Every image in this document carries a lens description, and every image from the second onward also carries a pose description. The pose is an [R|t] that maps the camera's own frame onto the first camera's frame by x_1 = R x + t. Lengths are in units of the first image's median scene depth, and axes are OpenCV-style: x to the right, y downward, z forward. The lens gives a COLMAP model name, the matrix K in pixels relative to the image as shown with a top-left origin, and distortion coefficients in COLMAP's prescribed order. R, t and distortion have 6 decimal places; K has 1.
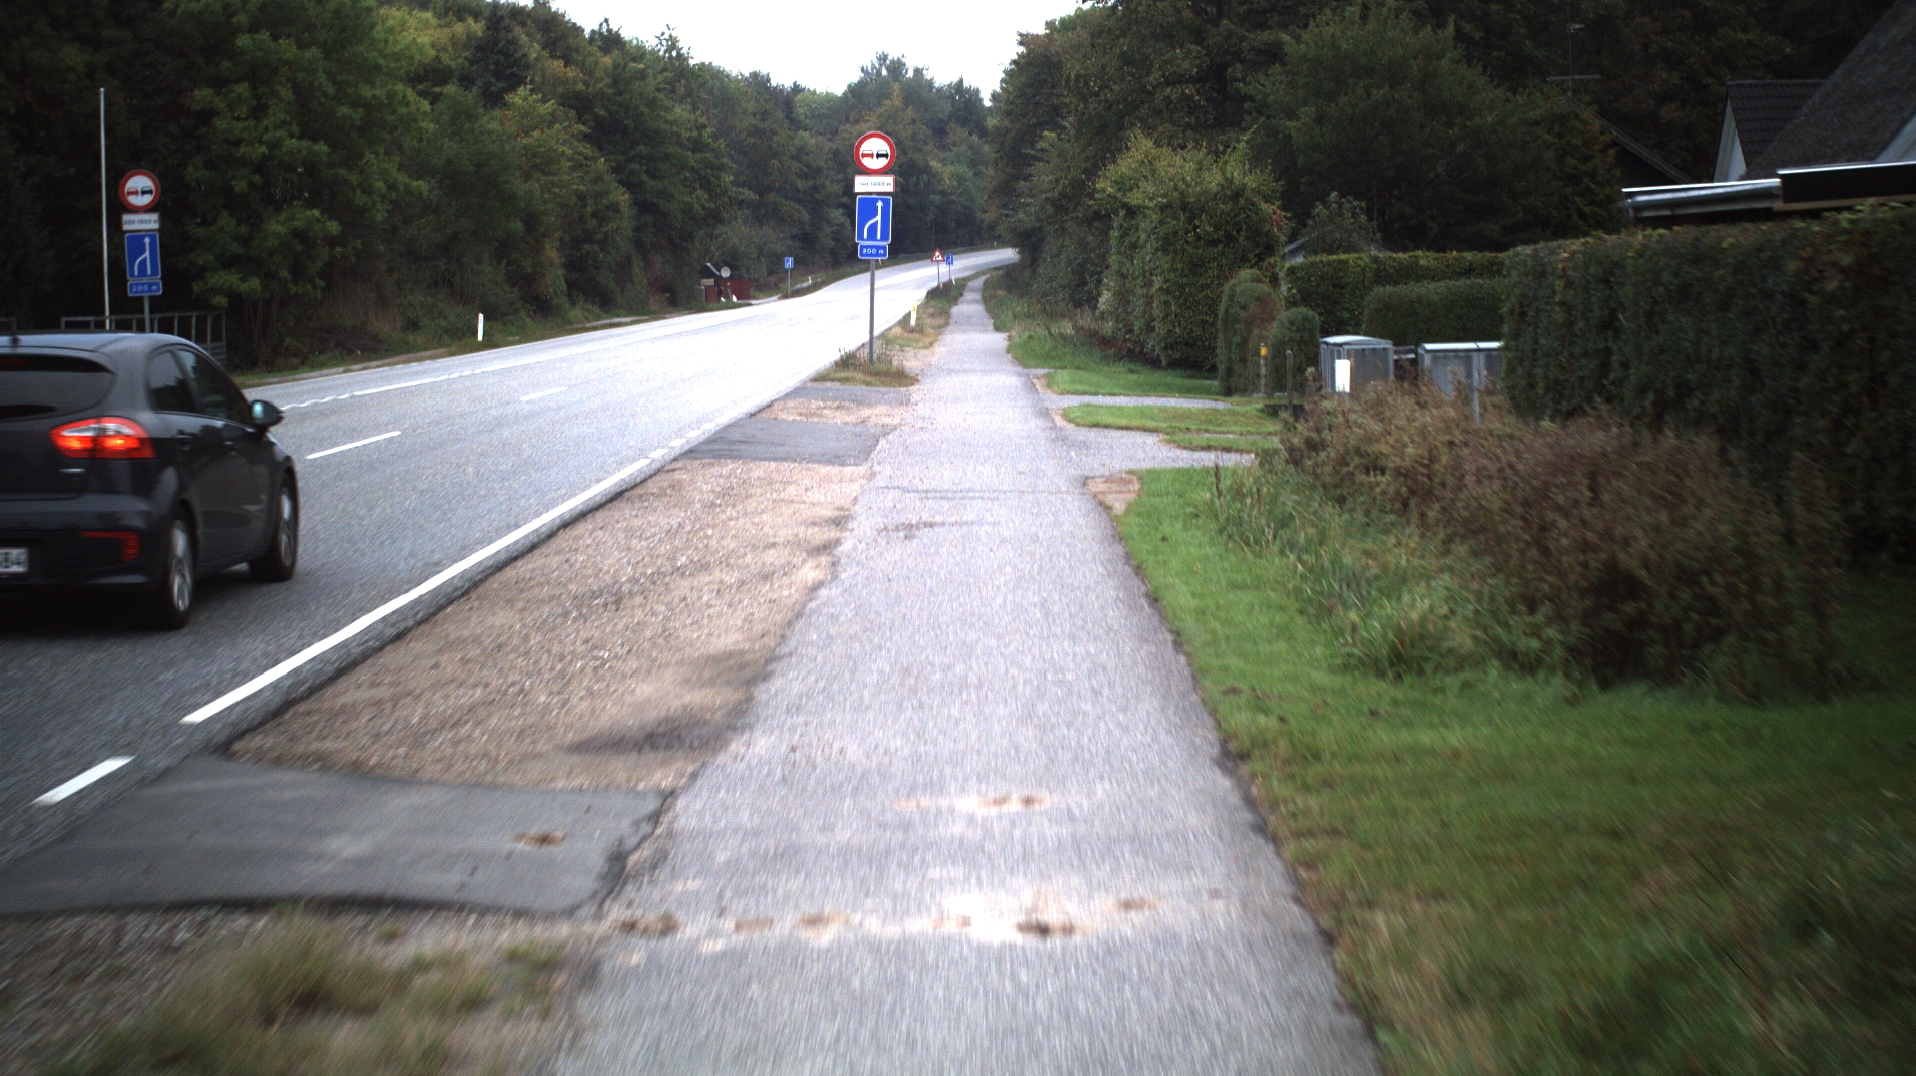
lens RADIAL K [[5724.1, 0, 965.7], [0, 5724.1, 535.9], [0, 0, 1]] dist [-0.591124, 0.000000]
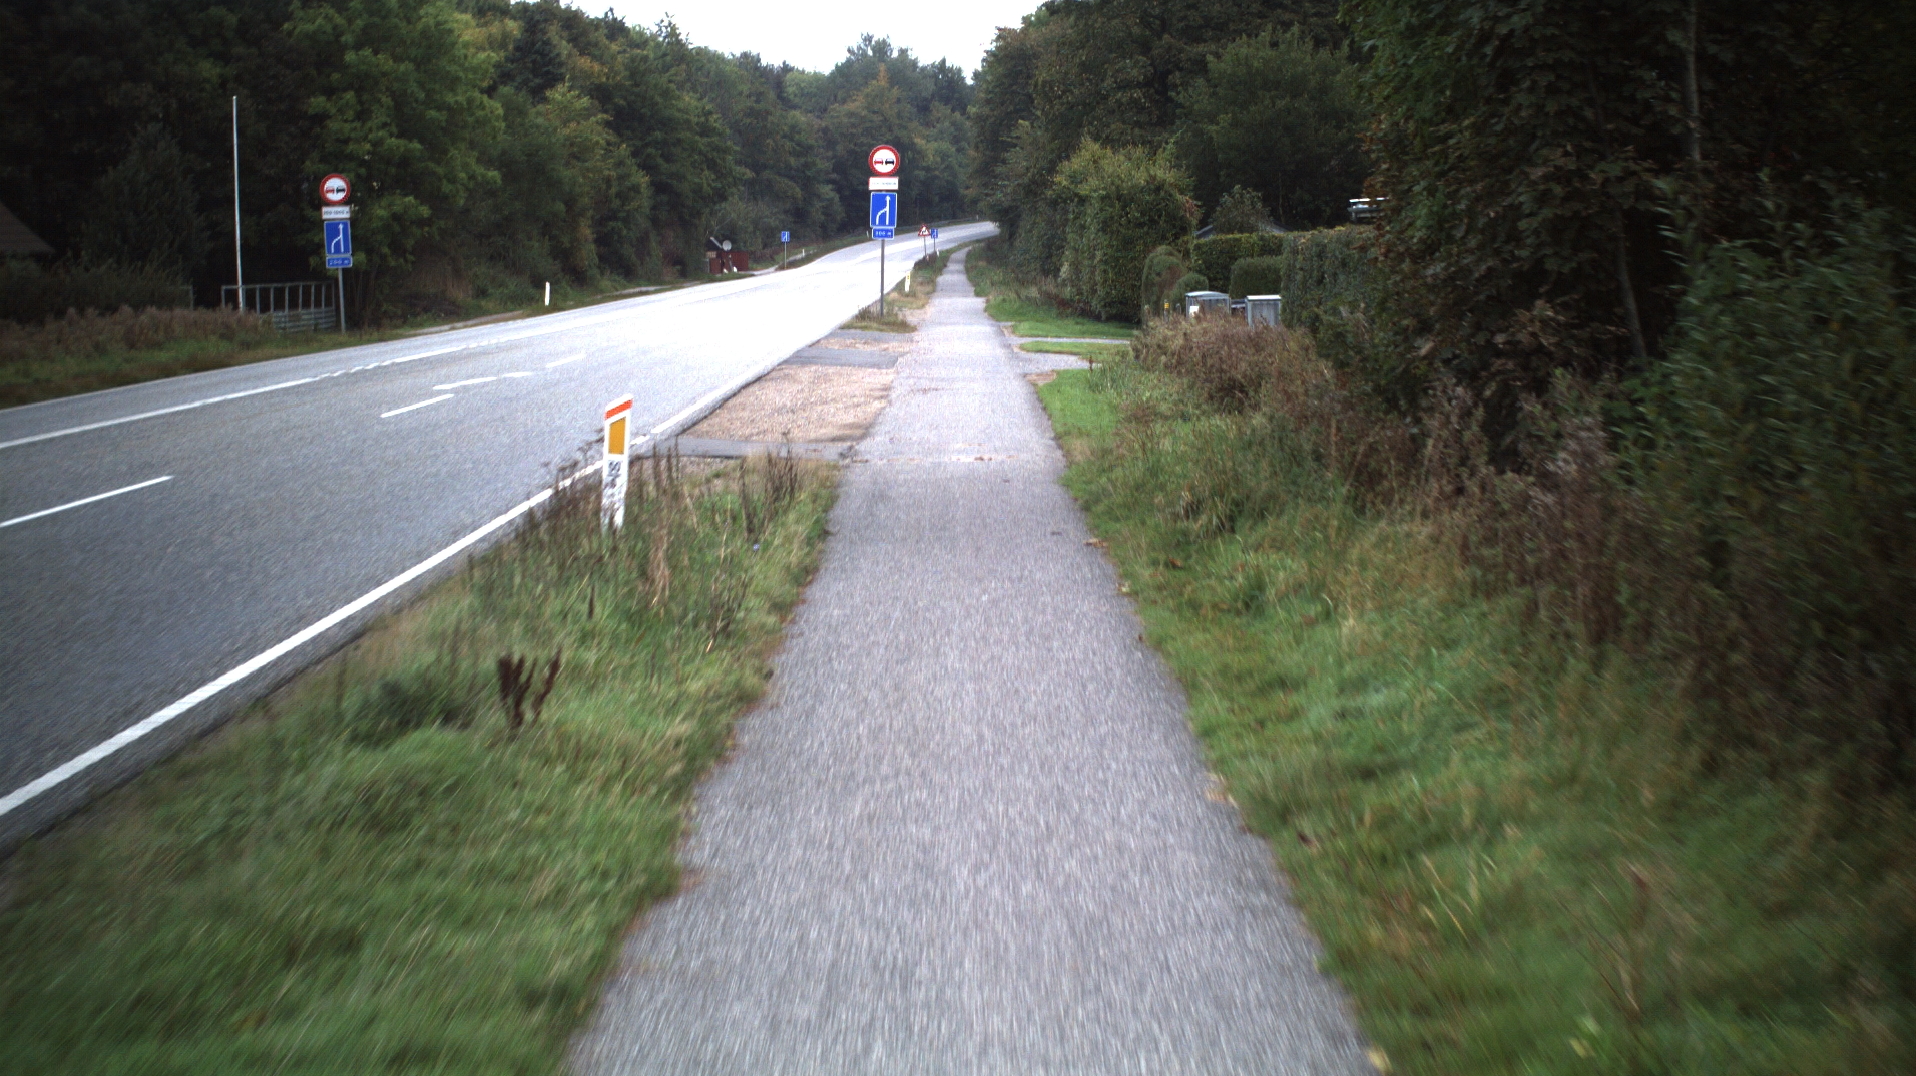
lens RADIAL K [[5724.1, 0, 957.3], [0, 5724.1, 538.0], [0, 0, 1]] dist [-0.591124, 0.000000]
pose [[0.999994, -0.003162, 0.001413, -0.000712], [0.003154, 0.999980, 0.005474, 0.012410], [-0.001430, -0.005469, 0.999984, -0.293399]]
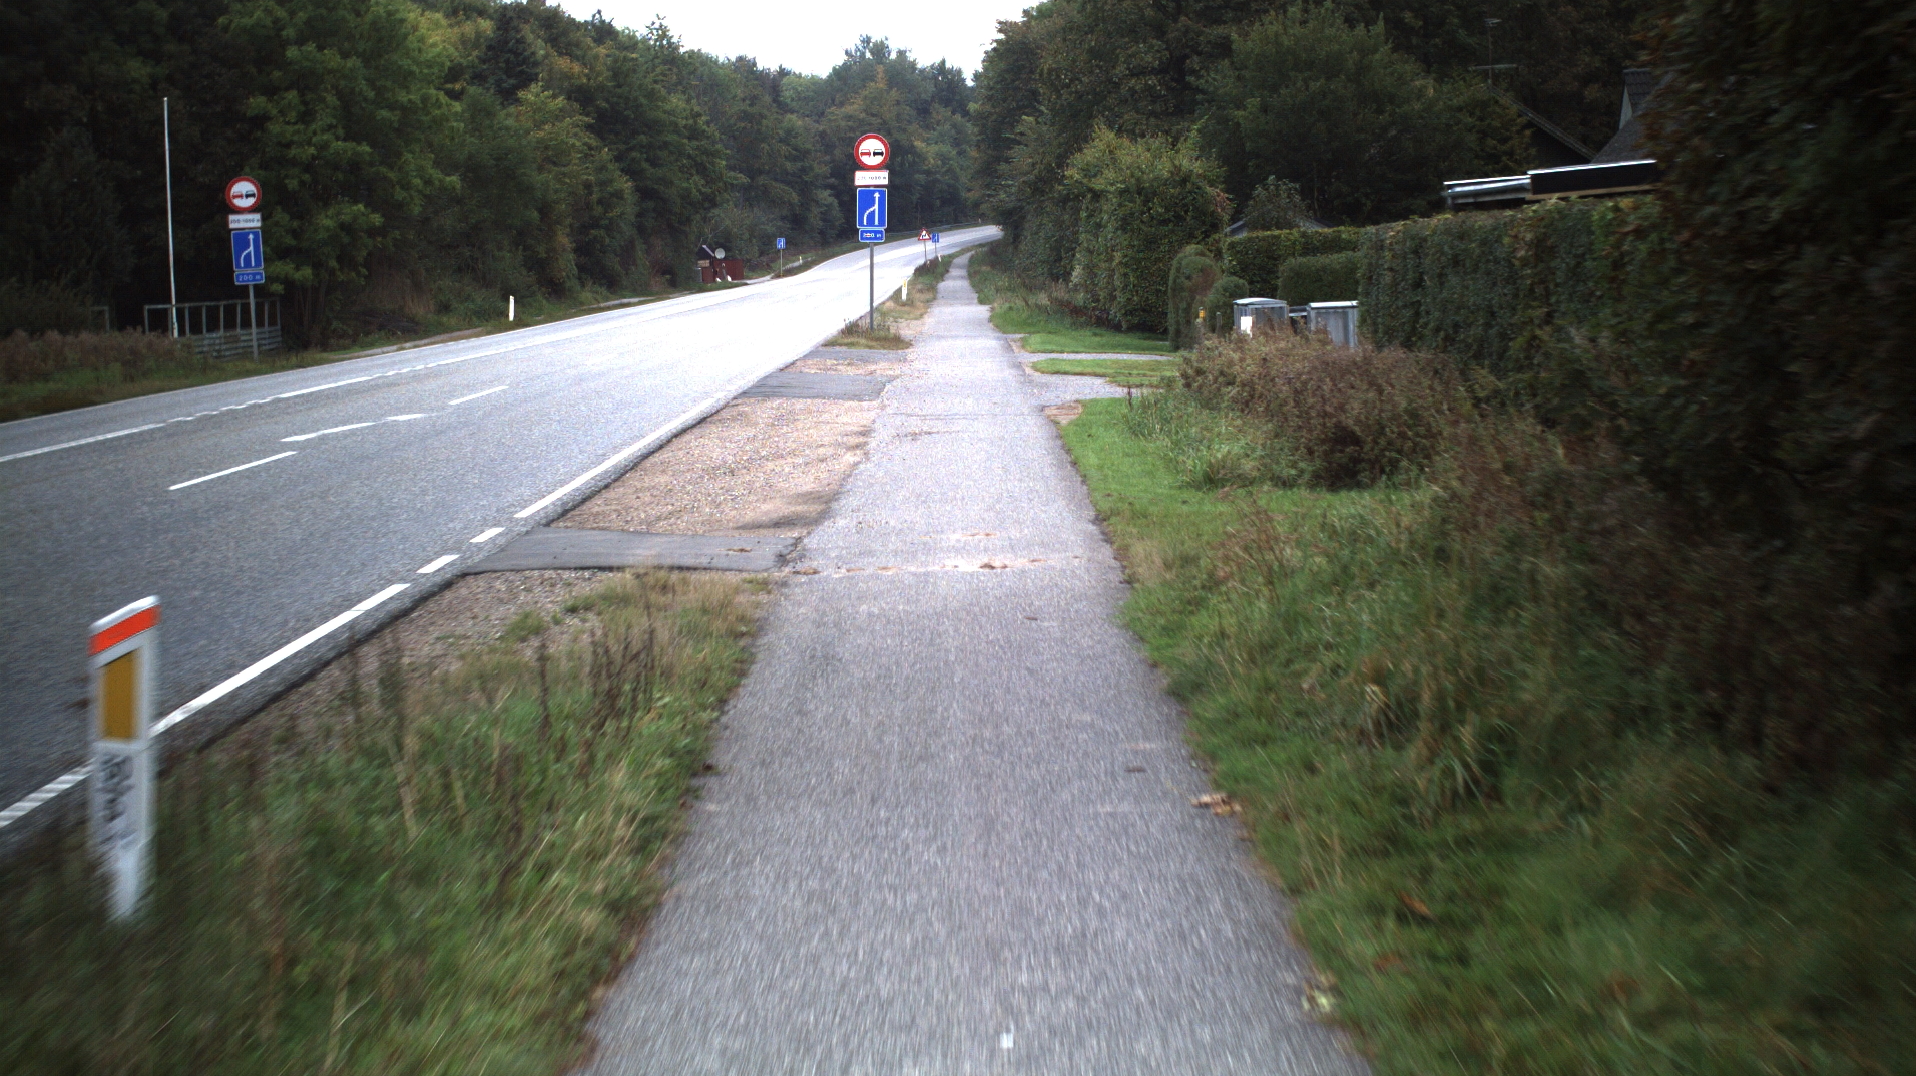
lens RADIAL K [[5724.1, 0, 958.7], [0, 5724.1, 538.0], [0, 0, 1]] dist [-0.591124, 0.000000]
pose [[0.999841, -0.017815, 0.000384, 0.000059], [0.017813, 0.999831, 0.004528, 0.006197], [-0.000465, -0.004521, 0.999990, -0.146463]]
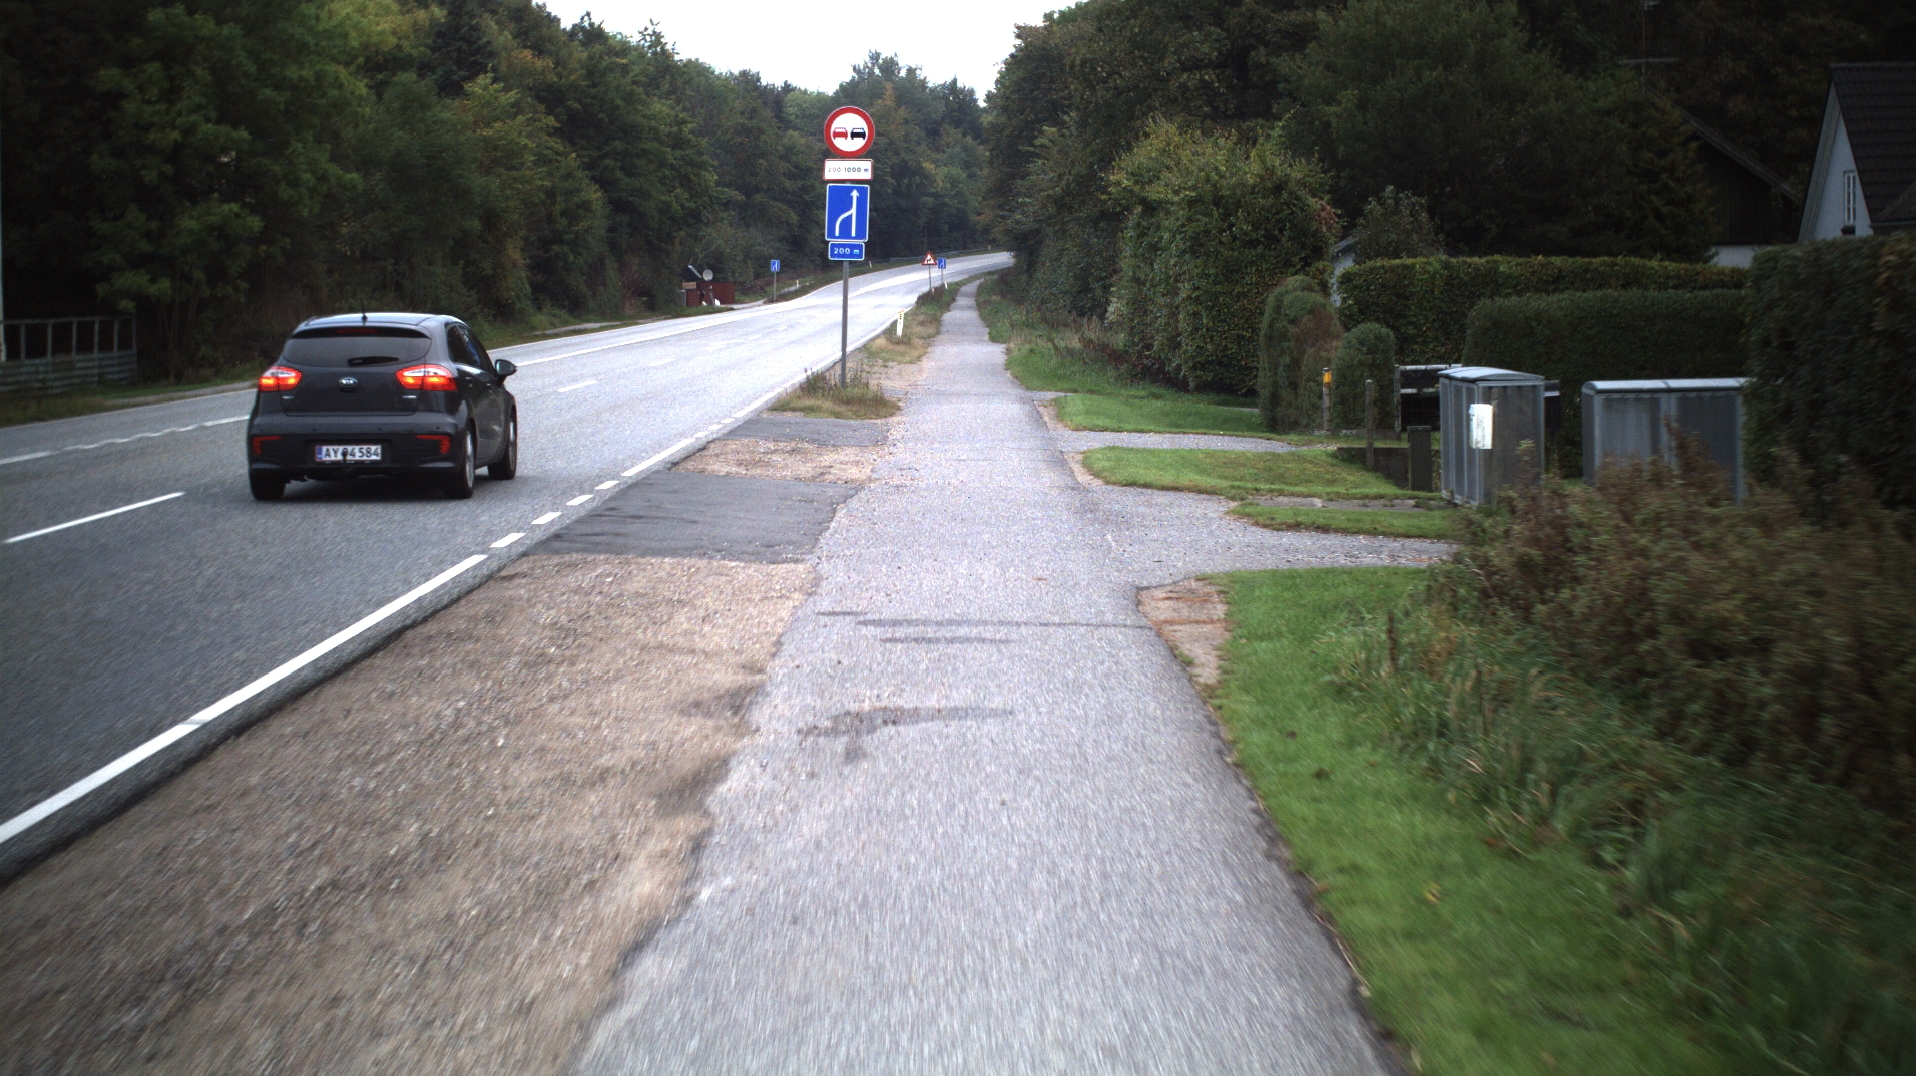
lens RADIAL K [[5724.1, 0, 948.4], [0, 5724.1, 539.8], [0, 0, 1]] dist [-0.591124, 0.000000]
pose [[0.999983, 0.005581, -0.001575, 0.000051], [-0.005581, 0.999984, -0.000058, -0.006859], [0.001574, 0.000066, 0.999999, 0.147135]]
